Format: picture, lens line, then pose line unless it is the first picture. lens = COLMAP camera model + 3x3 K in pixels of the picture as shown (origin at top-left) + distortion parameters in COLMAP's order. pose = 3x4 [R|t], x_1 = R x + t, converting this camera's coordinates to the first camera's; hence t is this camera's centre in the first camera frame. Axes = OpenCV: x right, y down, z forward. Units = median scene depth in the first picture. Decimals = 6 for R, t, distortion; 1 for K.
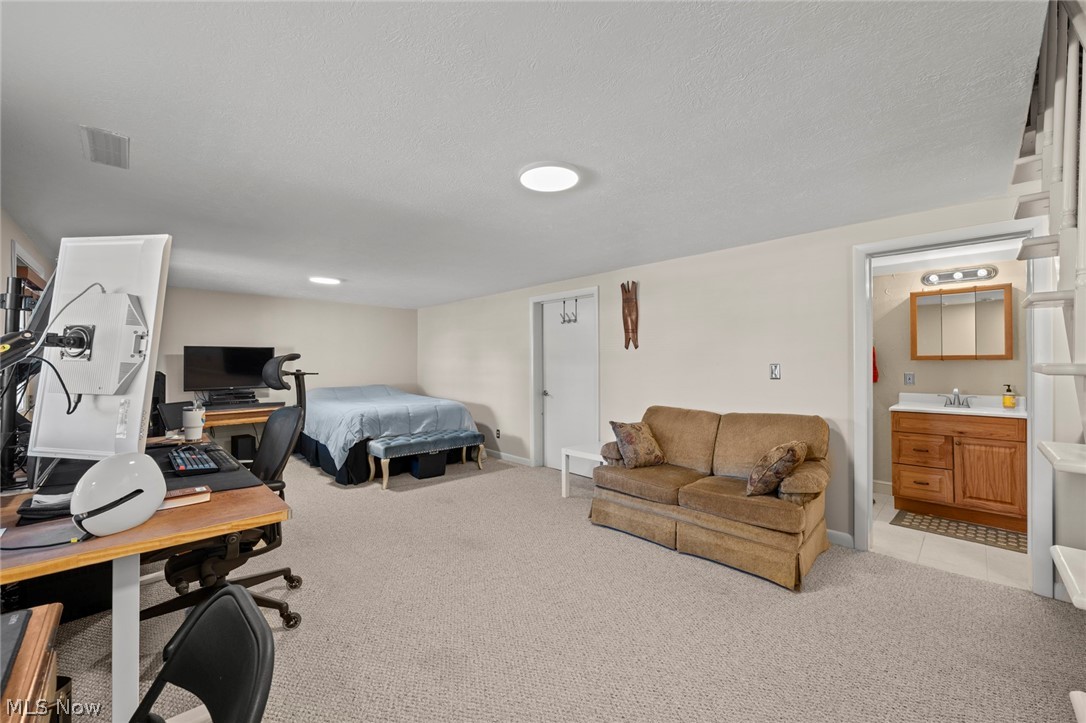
lens RADIAL K [[431.9, 0, 555.9], [0, 431.9, 360.6], [0, 0, 1]] dist [0.000313, -0.000085]
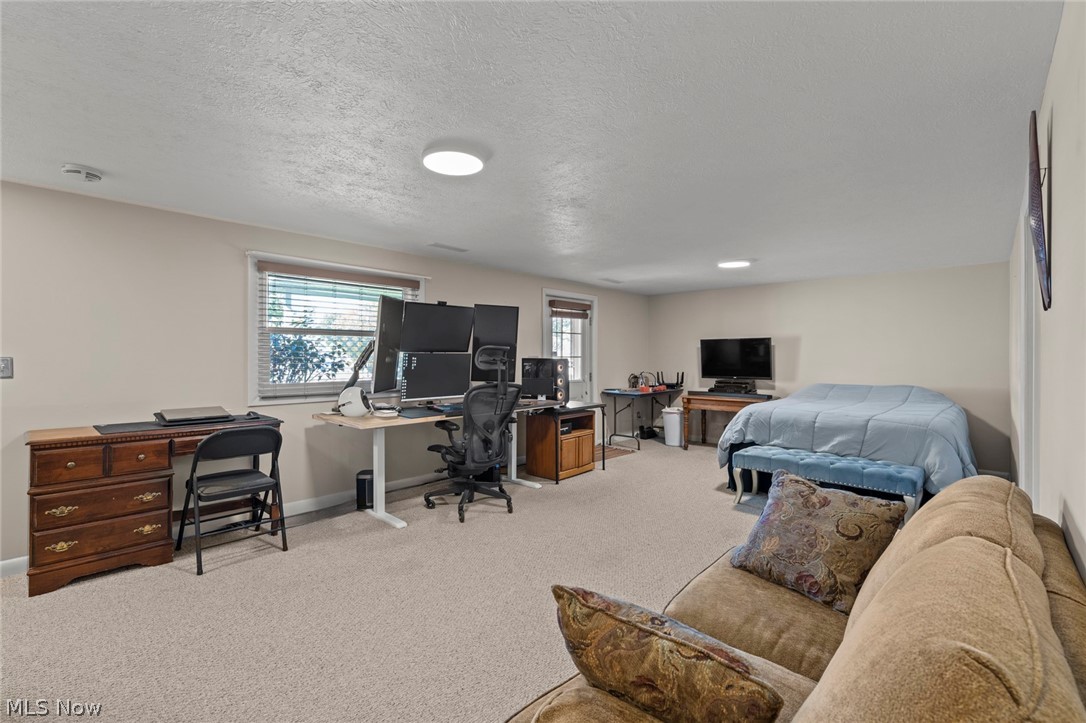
lens RADIAL K [[499.0, 0, 530.6], [0, 499.0, 356.7], [0, 0, 1]] dist [-0.000753, -0.000086]
pose [[0.005758, 0.003792, -0.999976, 0.690401], [0.003209, 0.999988, 0.003810, 0.009102], [0.999978, -0.003231, 0.005746, 0.717533]]
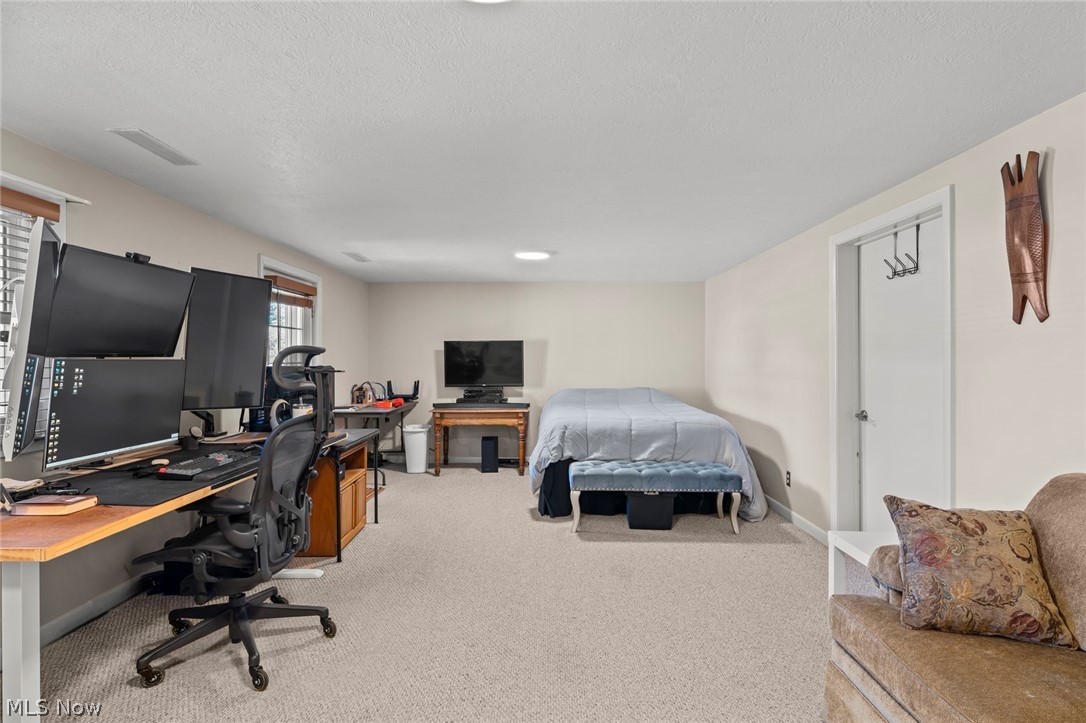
lens RADIAL K [[553.1, 0, 543.0], [0, 553.1, 361.5], [0, 0, 1]] dist [0.001722, 0.000339]
pose [[0.694779, 0.004134, -0.719212, 0.281561], [0.003708, 0.999950, 0.009330, 0.003326], [0.719214, -0.009149, 0.694728, 0.386926]]
